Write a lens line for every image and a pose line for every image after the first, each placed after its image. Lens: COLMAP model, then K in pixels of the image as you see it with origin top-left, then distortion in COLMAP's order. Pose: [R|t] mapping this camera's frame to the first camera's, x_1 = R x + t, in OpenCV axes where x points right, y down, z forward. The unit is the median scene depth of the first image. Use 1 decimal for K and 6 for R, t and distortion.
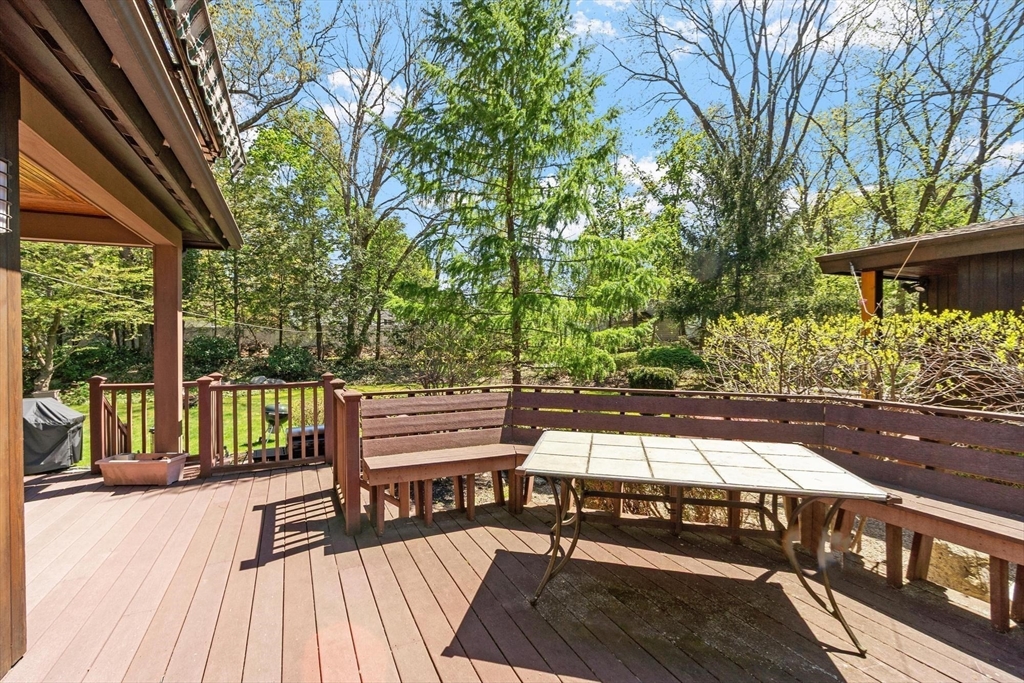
lens RADIAL K [[457.0, 0, 504.7], [0, 457.0, 338.6], [0, 0, 1]] dist [0.000471, -0.000120]
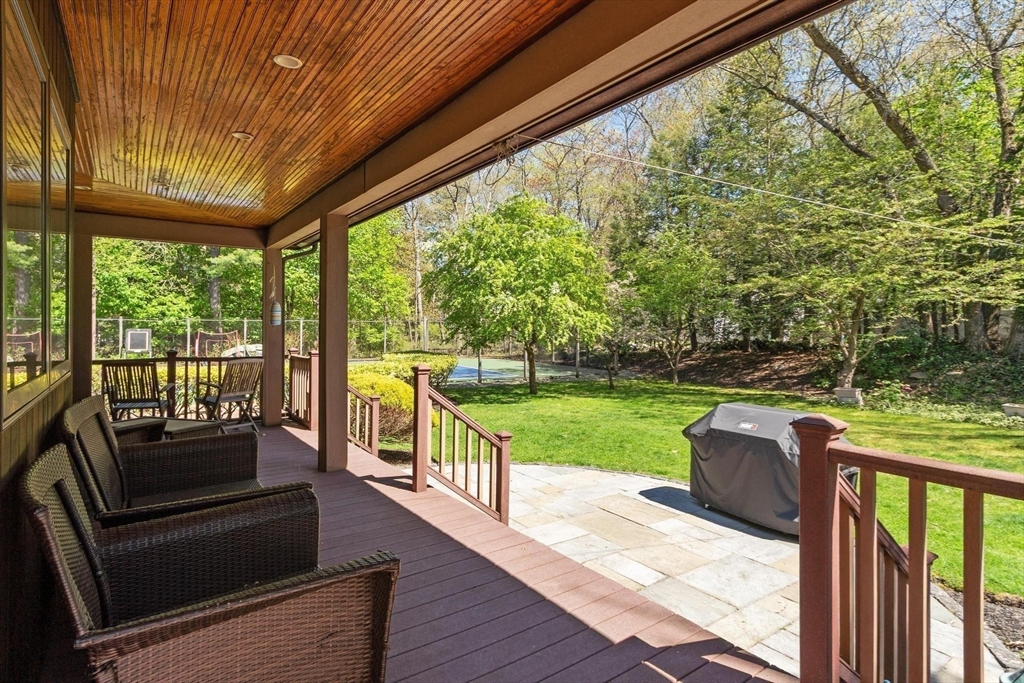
lens RADIAL K [[527.9, 0, 508.5], [0, 527.9, 332.8], [0, 0, 1]] dist [0.018077, 0.000298]
pose [[0.183364, 0.010588, -0.982988, -0.156655], [-0.001137, 0.999944, 0.010558, 0.003923], [0.983044, -0.000818, 0.183365, 0.205166]]
